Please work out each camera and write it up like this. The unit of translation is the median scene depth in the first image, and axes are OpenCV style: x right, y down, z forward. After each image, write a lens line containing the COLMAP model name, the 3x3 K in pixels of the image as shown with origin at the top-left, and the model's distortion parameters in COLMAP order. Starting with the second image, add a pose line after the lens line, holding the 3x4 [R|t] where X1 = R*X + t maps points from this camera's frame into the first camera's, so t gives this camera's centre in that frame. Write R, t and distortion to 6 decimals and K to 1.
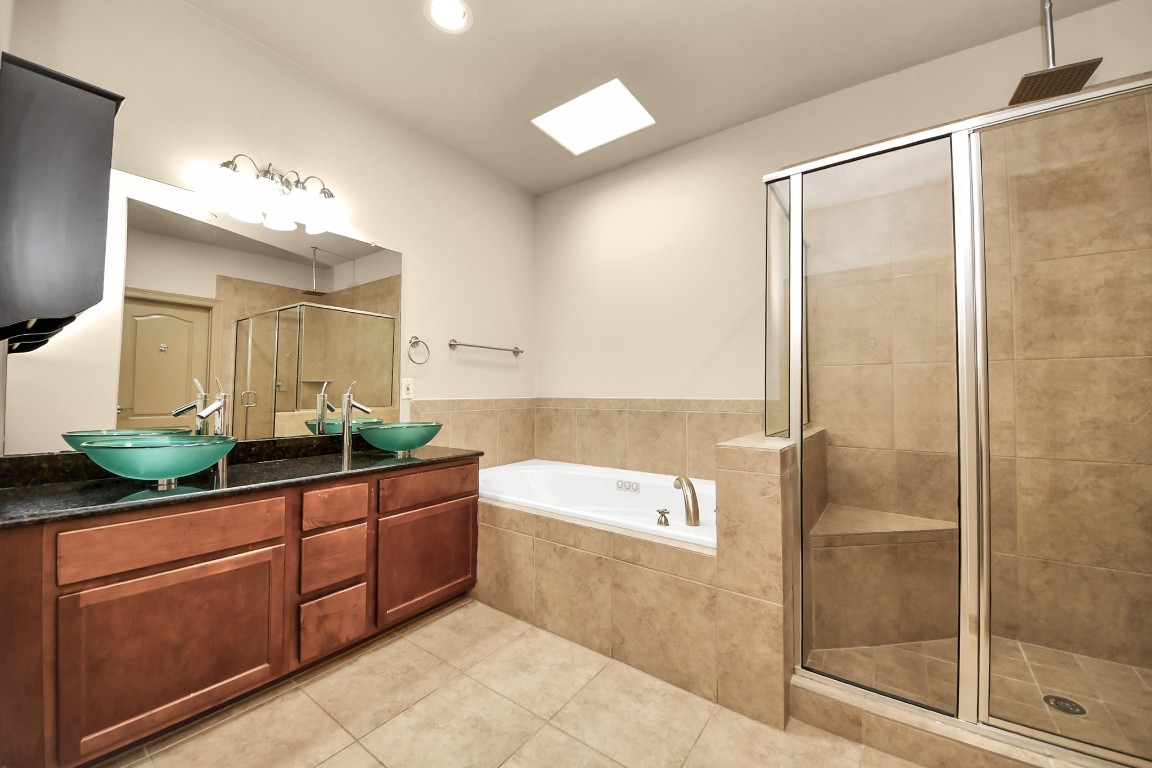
lens RADIAL K [[428.7, 0, 556.9], [0, 428.7, 384.1], [0, 0, 1]] dist [0.024819, -0.021663]
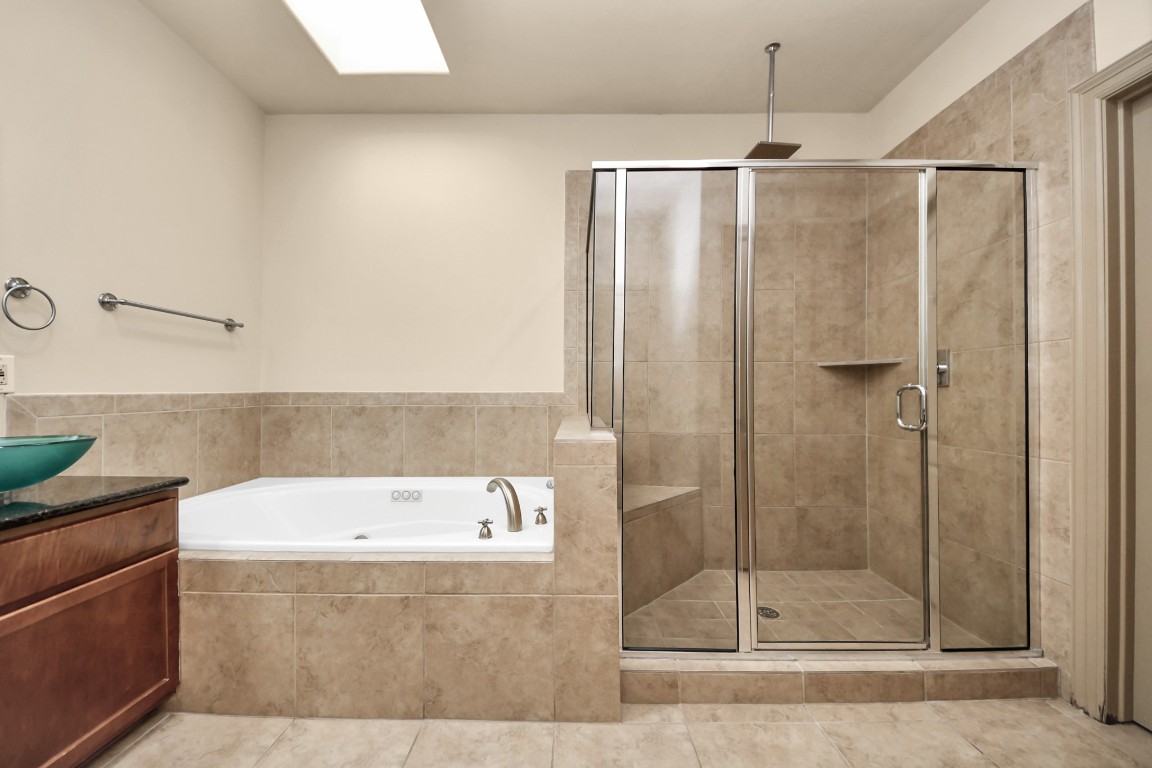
lens RADIAL K [[422.3, 0, 569.8], [0, 422.3, 388.9], [0, 0, 1]] dist [0.018801, -0.018742]
pose [[0.800408, 0.001677, 0.599453, -0.117172], [-0.012779, 0.999817, 0.014266, 0.016849], [-0.599320, -0.019079, 0.800283, 0.221310]]
